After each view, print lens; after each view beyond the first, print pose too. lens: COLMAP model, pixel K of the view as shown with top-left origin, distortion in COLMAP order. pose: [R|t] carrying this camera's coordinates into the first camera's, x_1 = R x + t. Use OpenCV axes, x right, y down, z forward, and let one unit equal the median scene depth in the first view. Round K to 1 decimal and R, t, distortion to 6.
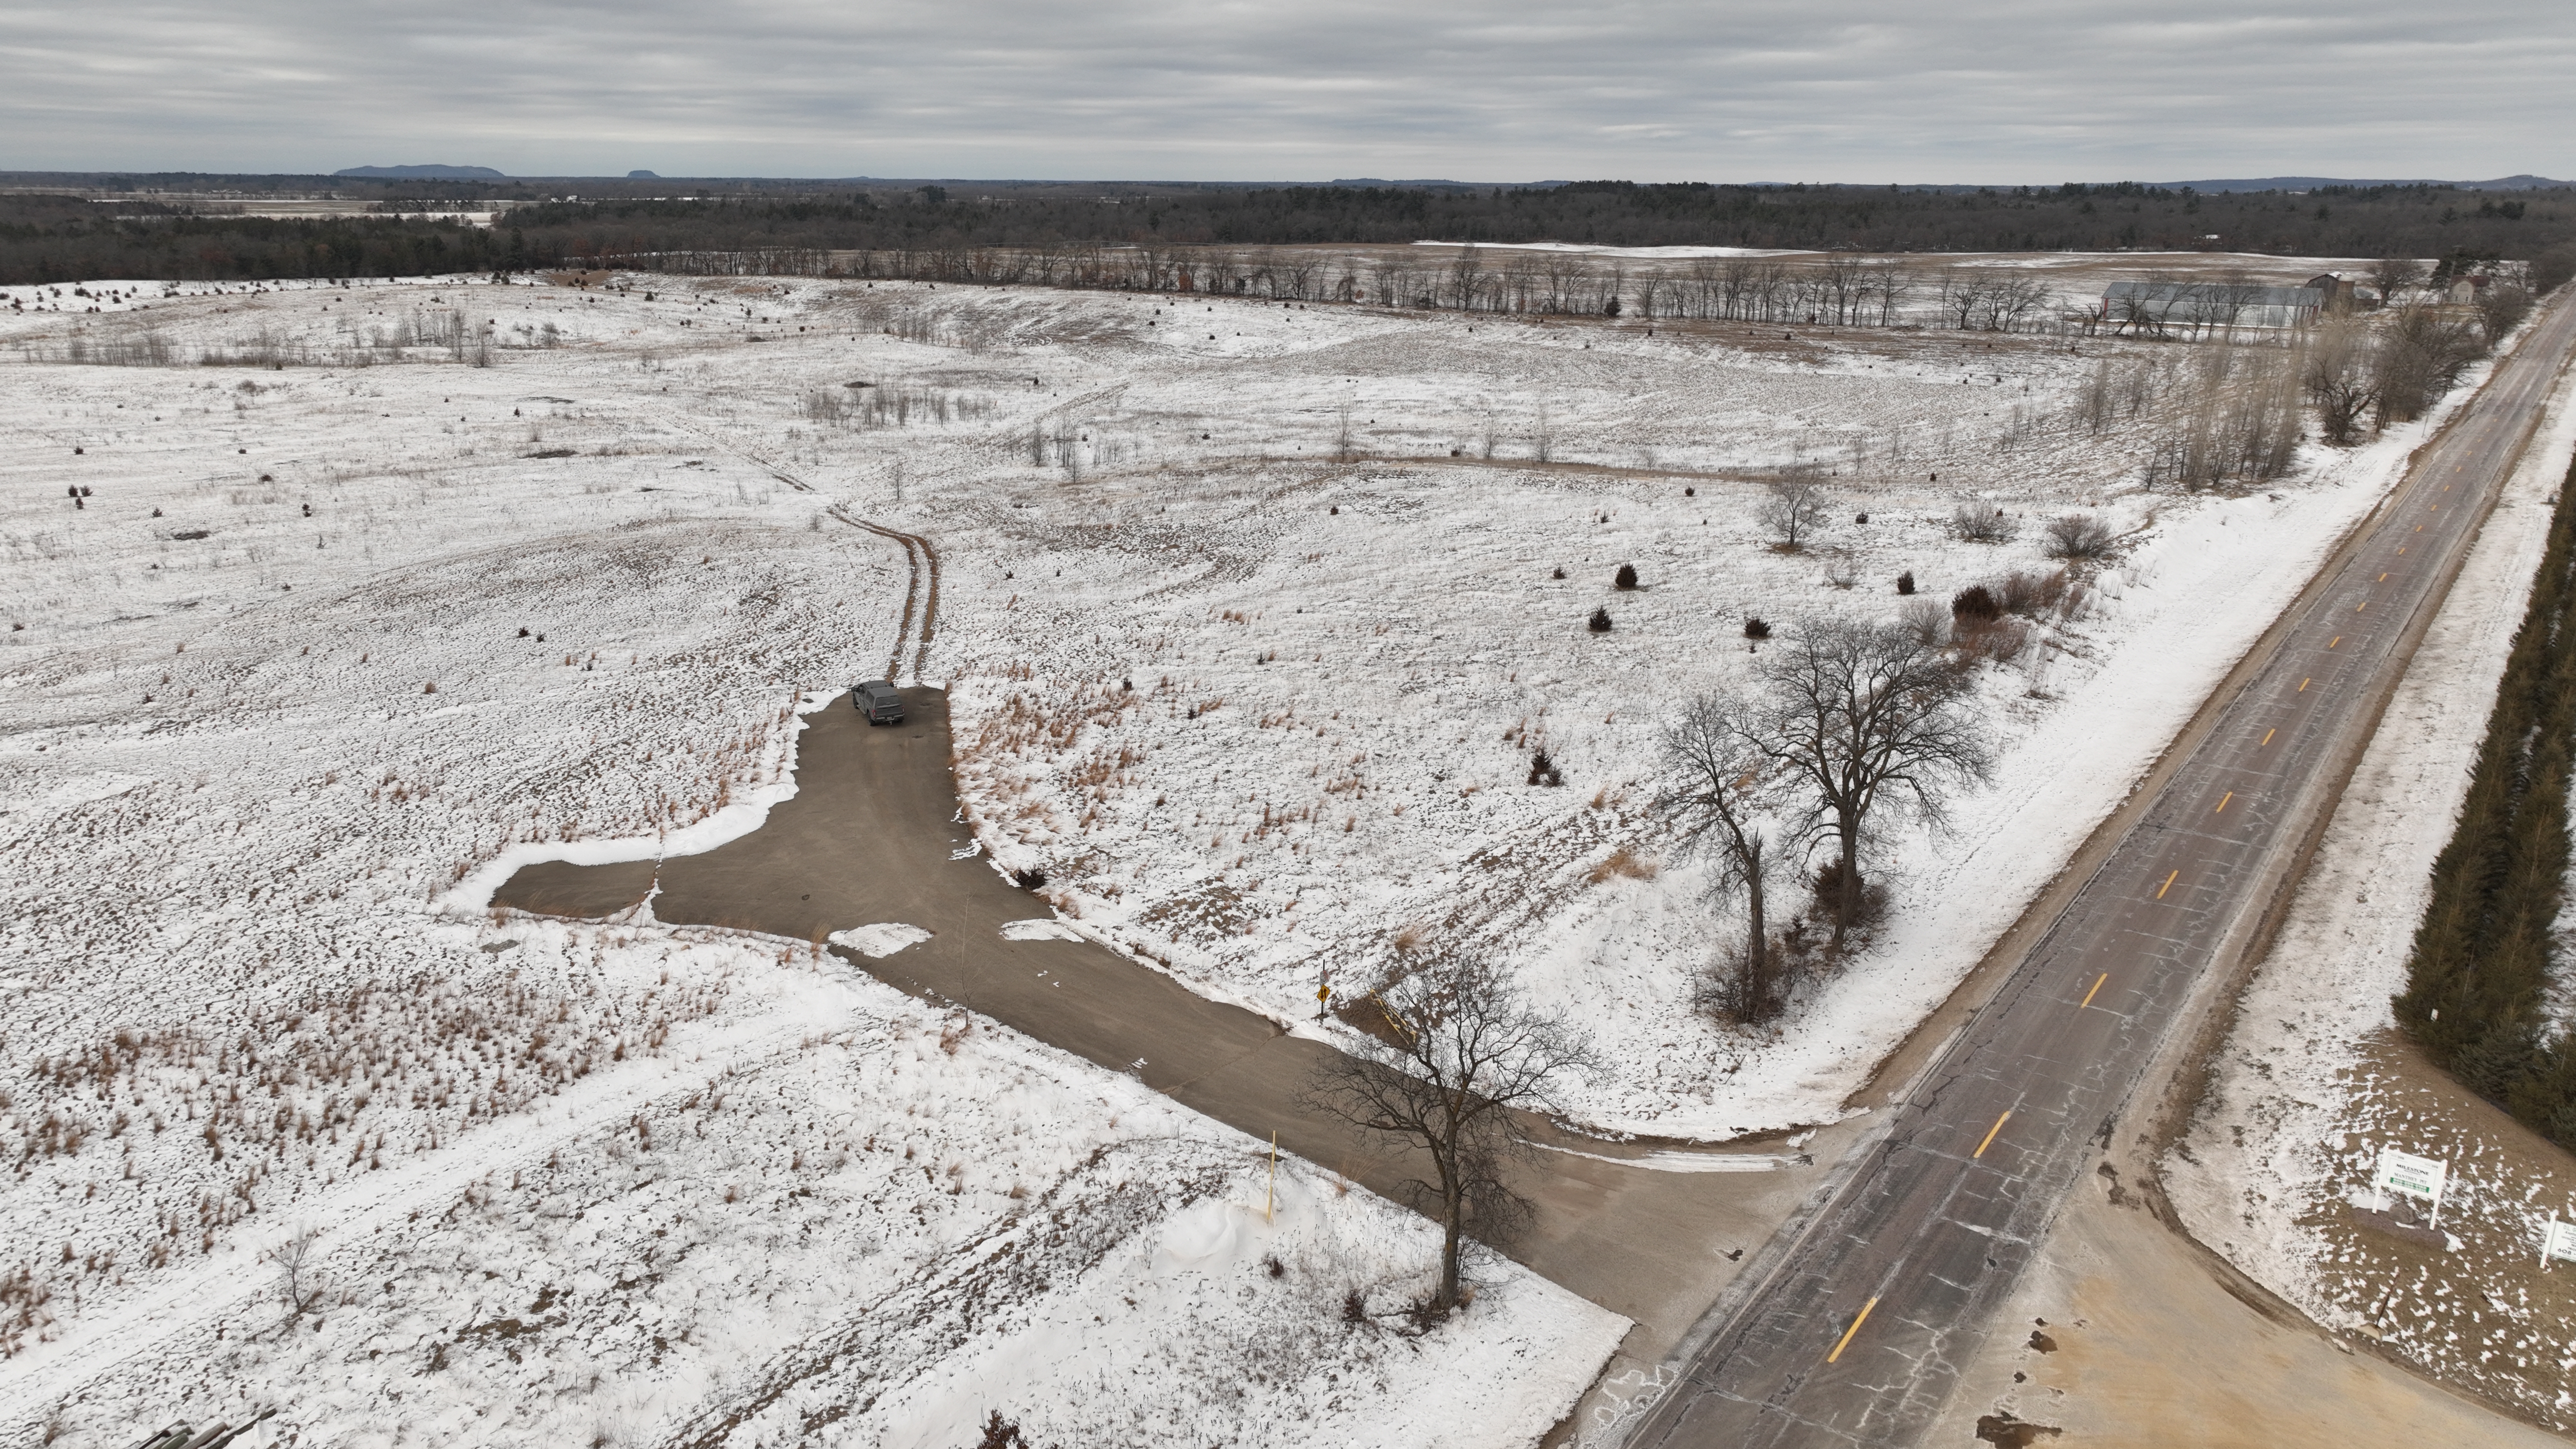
lens RADIAL K [[1809.8, 0, 1288.4], [0, 1809.8, 719.7], [0, 0, 1]] dist [0.003770, 0.011458]
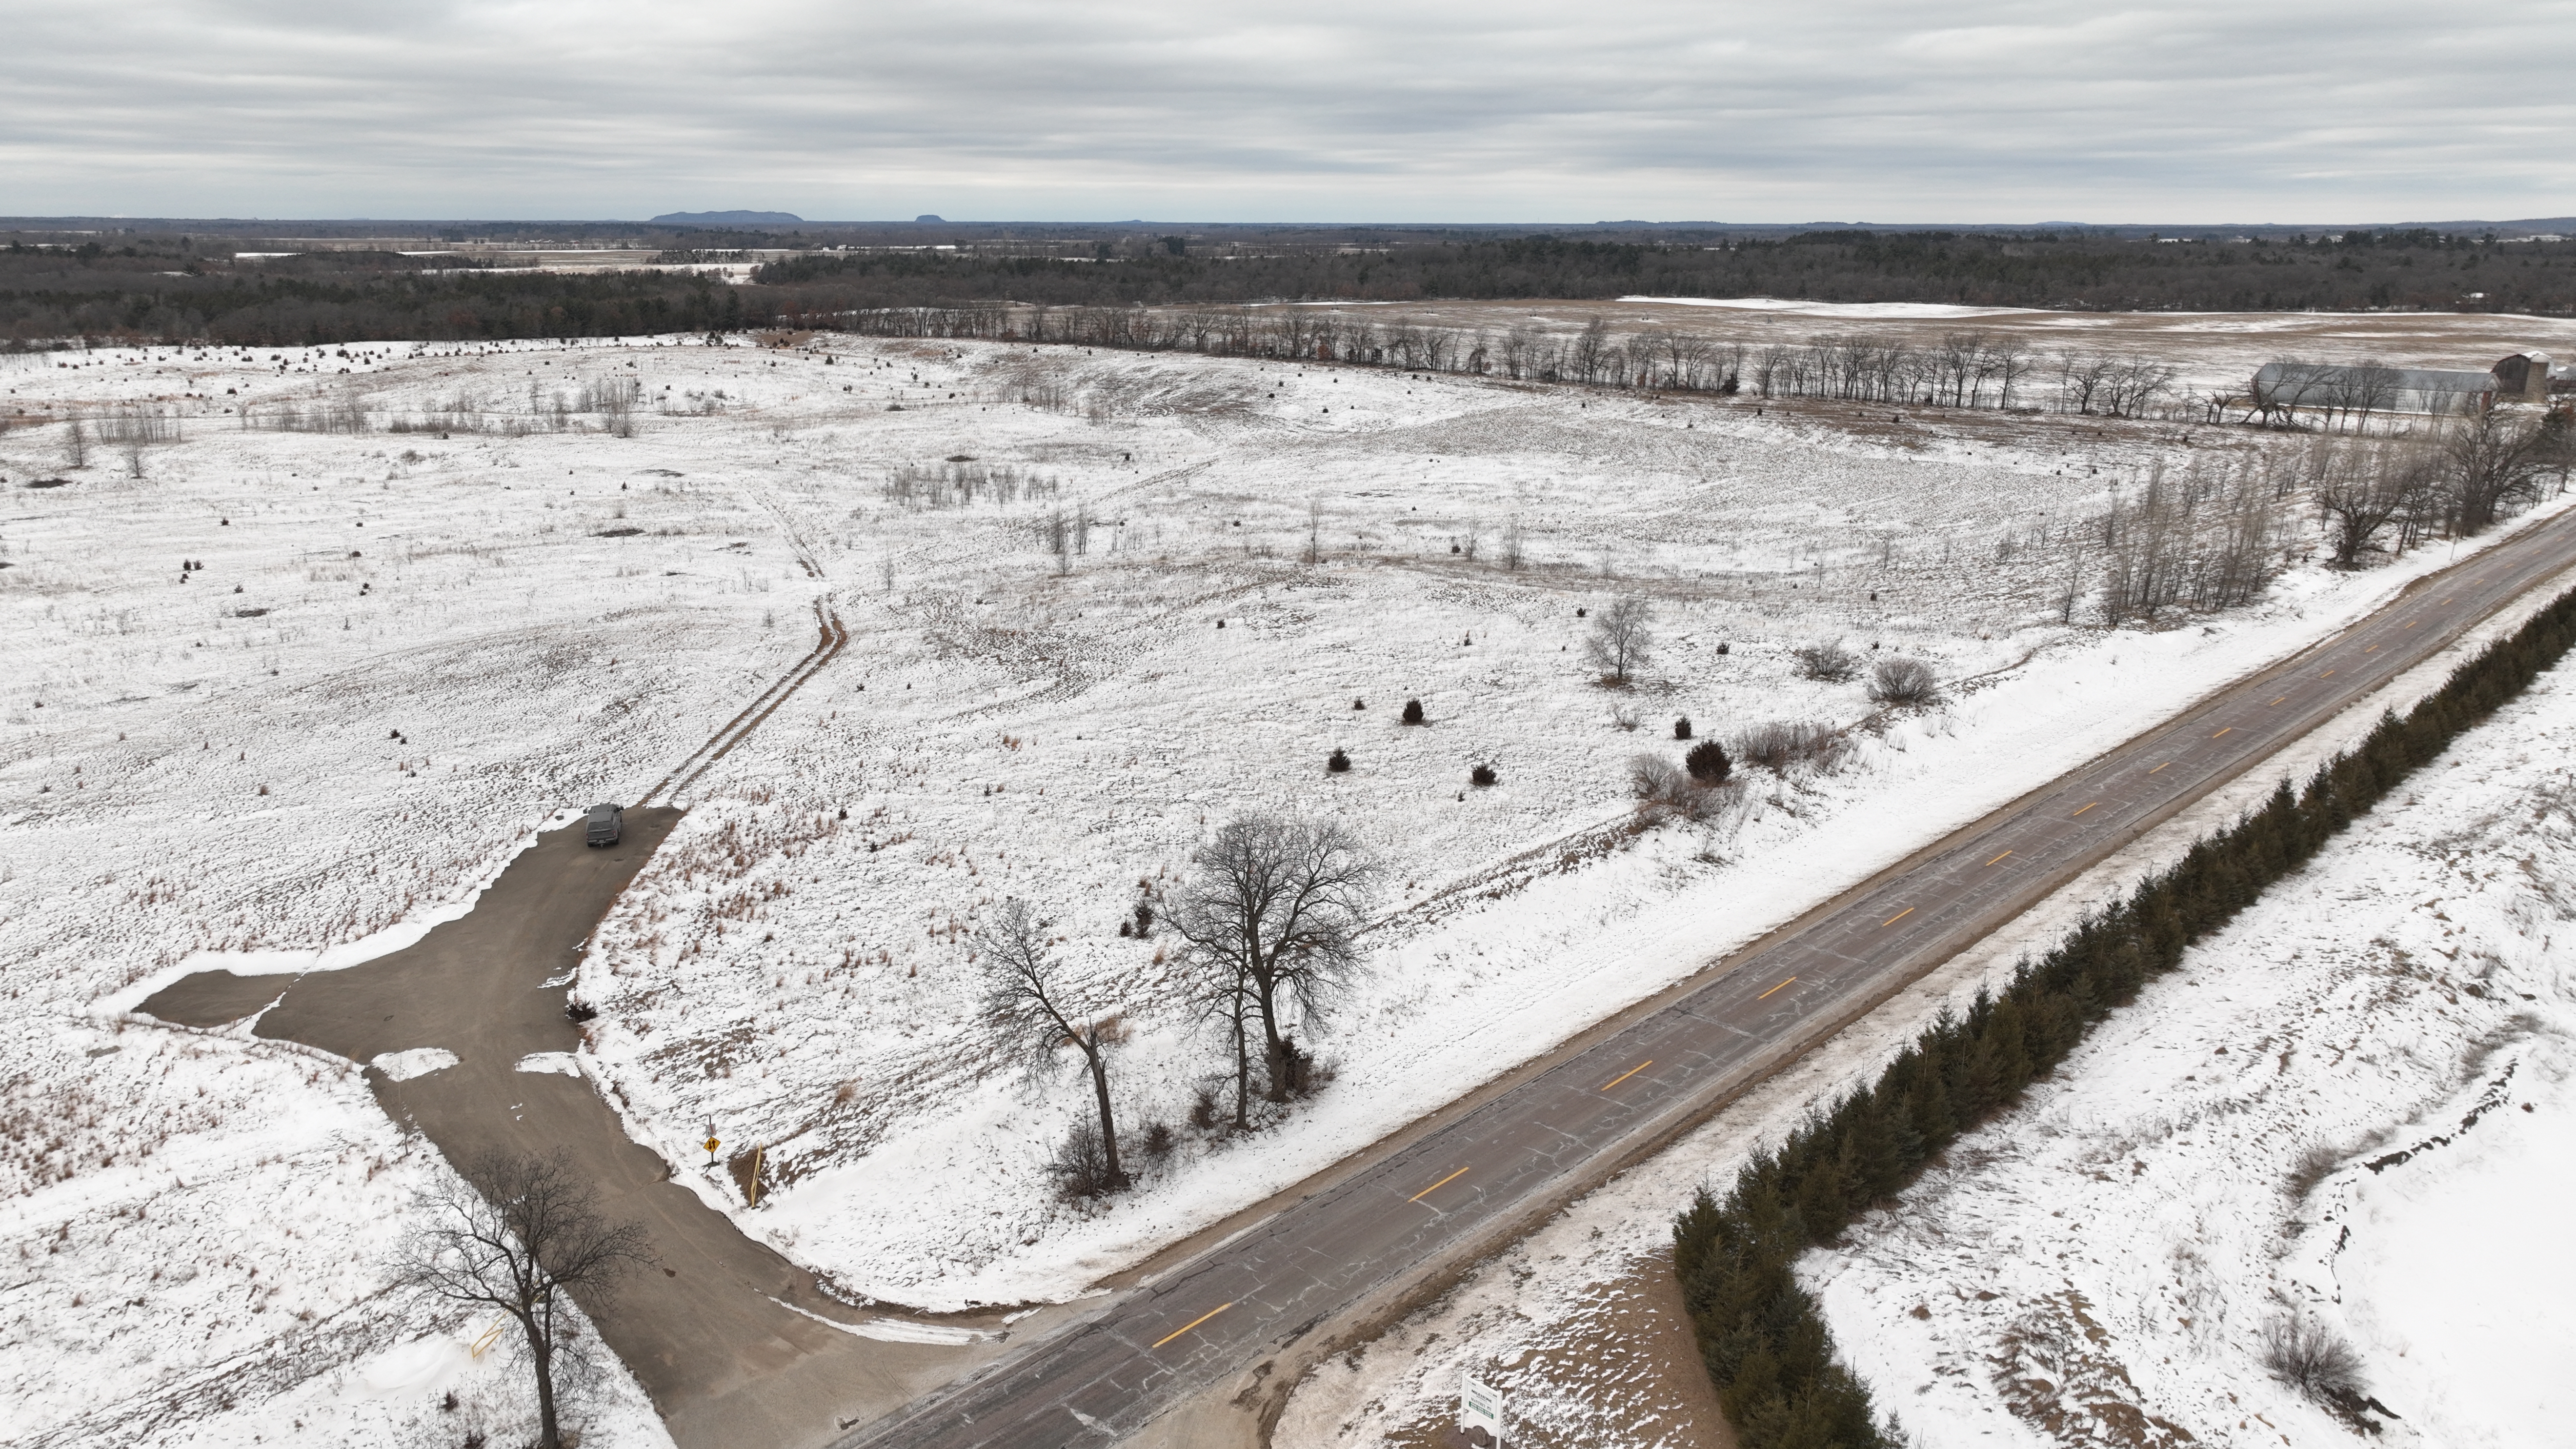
lens RADIAL K [[1809.8, 0, 1286.3], [0, 1809.8, 734.6], [0, 0, 1]] dist [0.003770, 0.011458]
pose [[0.989807, 0.035360, -0.137956, 0.286780], [-0.037201, 0.999249, -0.010794, -0.057591], [0.137470, 0.015816, 0.990380, -0.038298]]
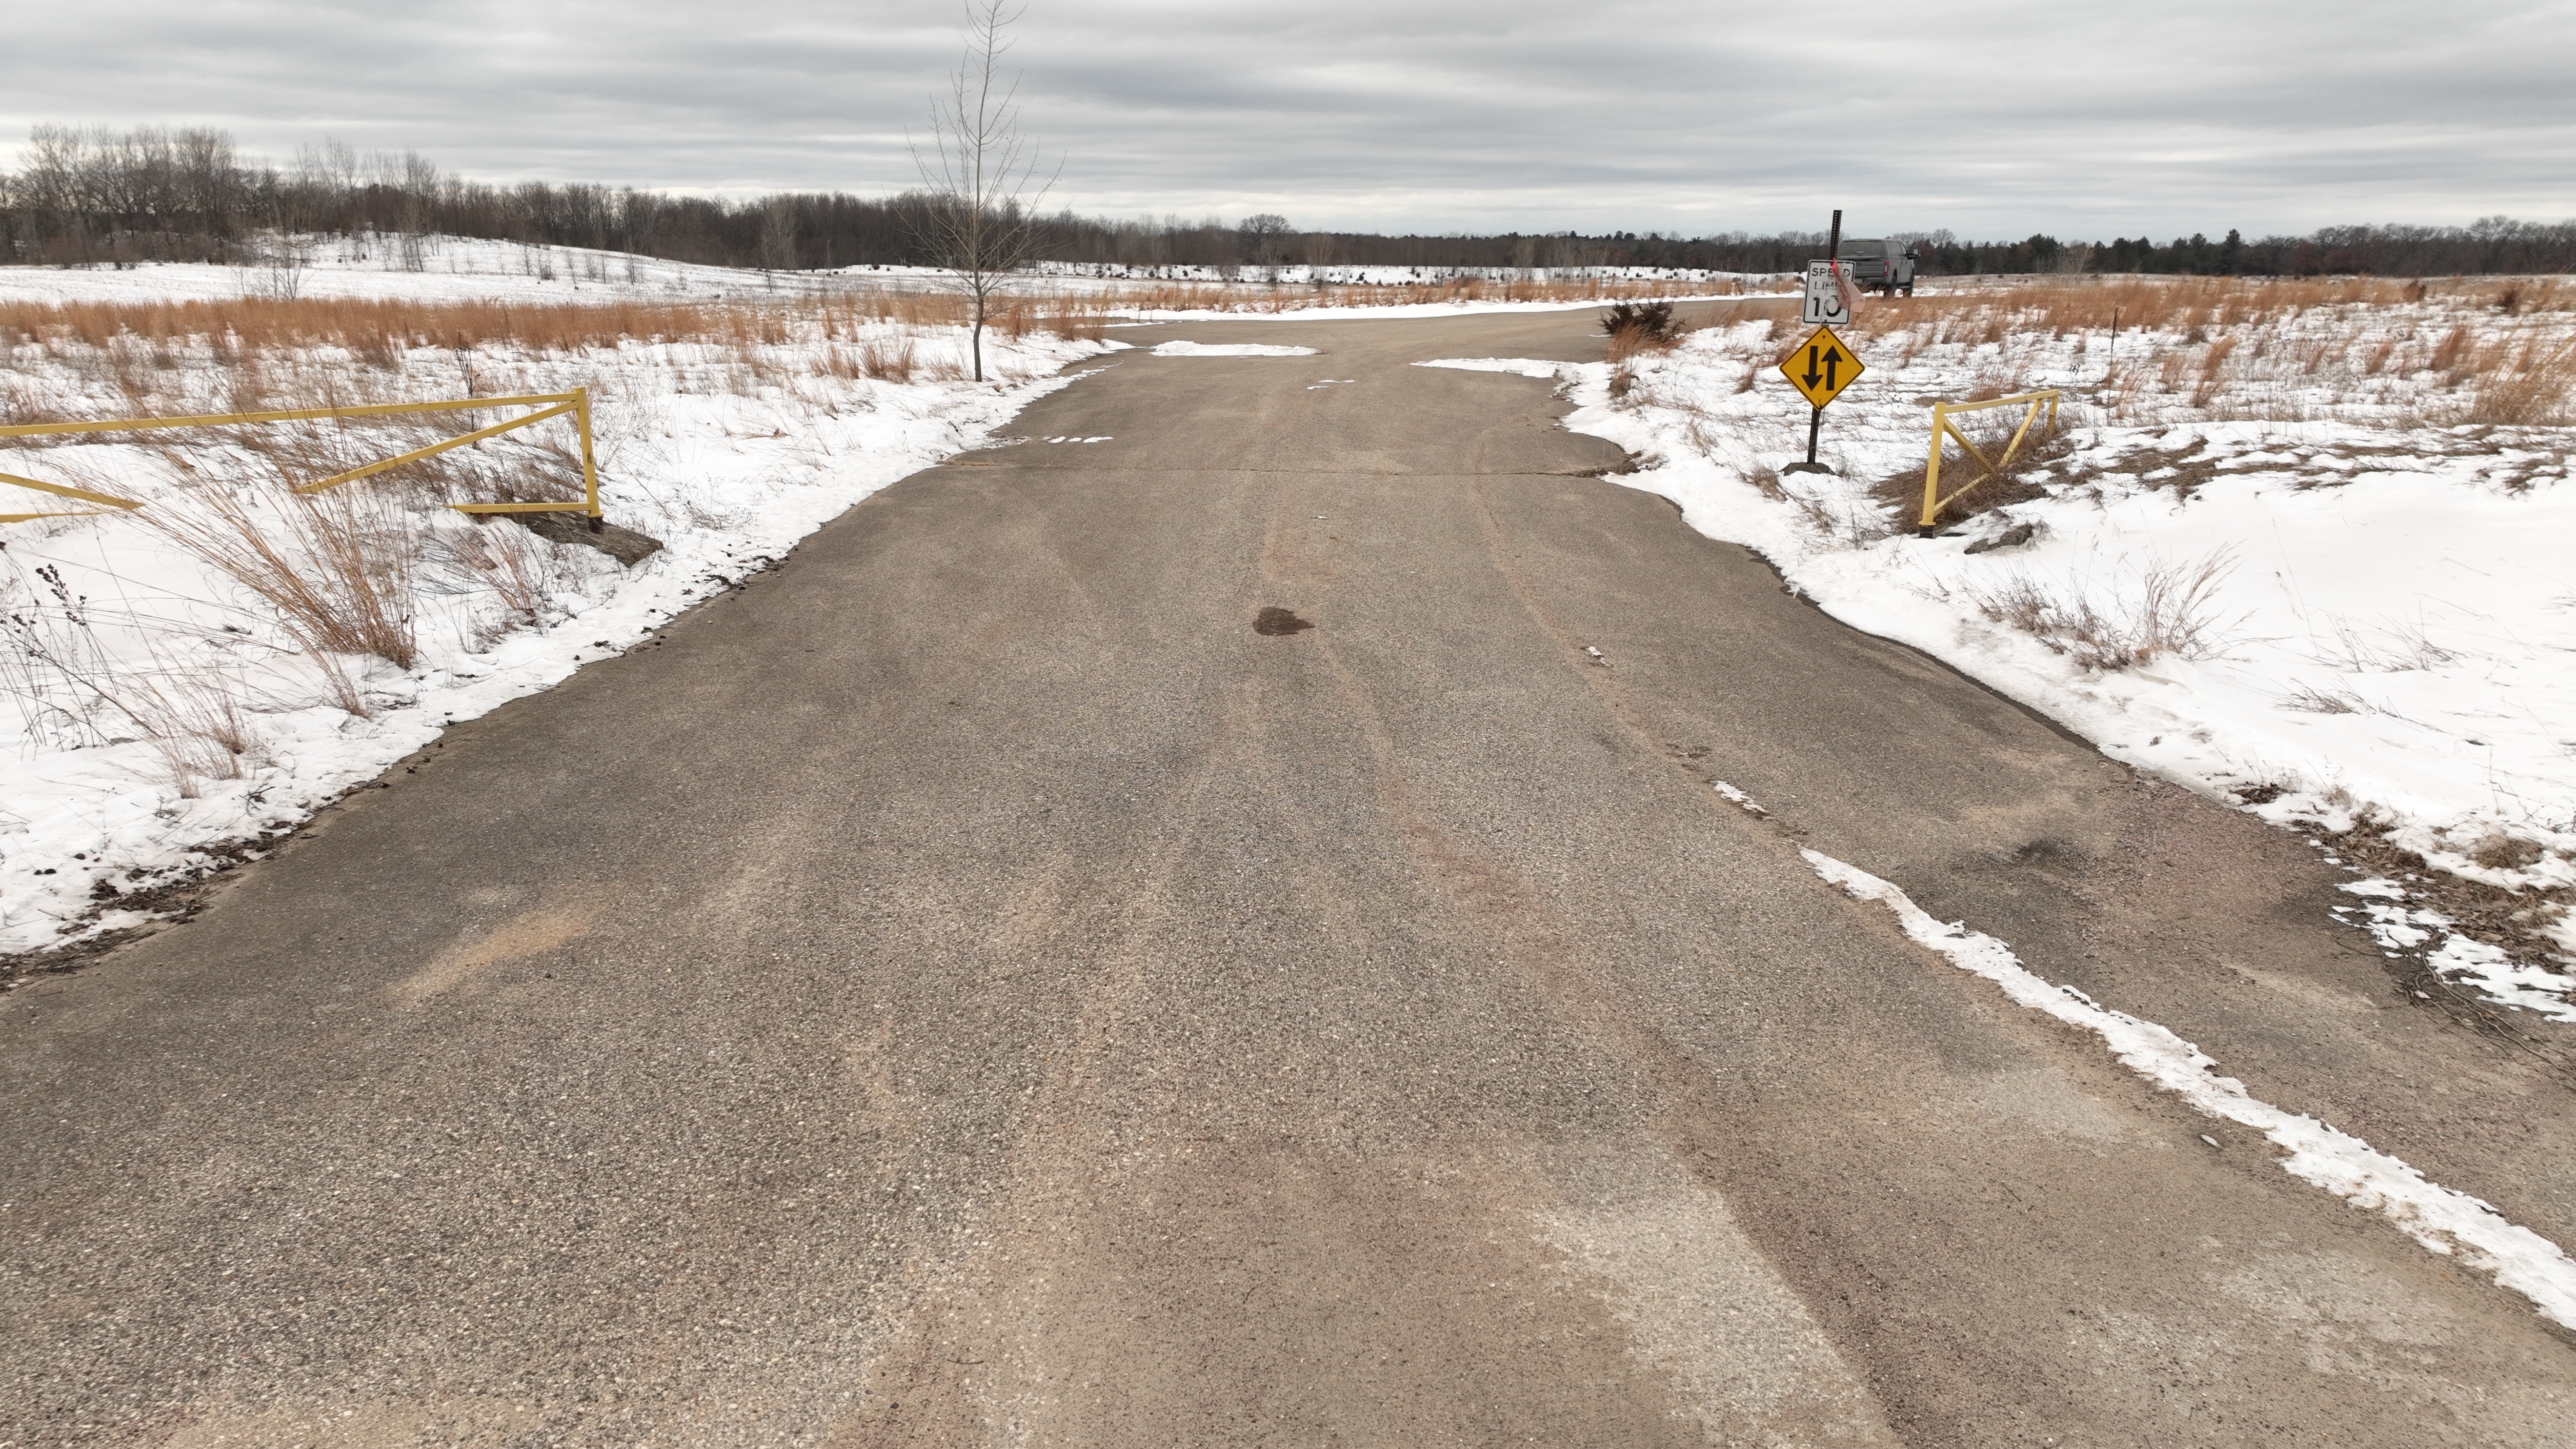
lens RADIAL K [[1809.8, 0, 1287.3], [0, 1809.8, 726.2], [0, 0, 1]] dist [0.003770, 0.011458]
pose [[0.623792, 0.194041, -0.757121, 0.092125], [-0.224938, 0.972278, 0.063858, 0.109633], [0.748523, 0.130471, 0.650146, 0.440250]]
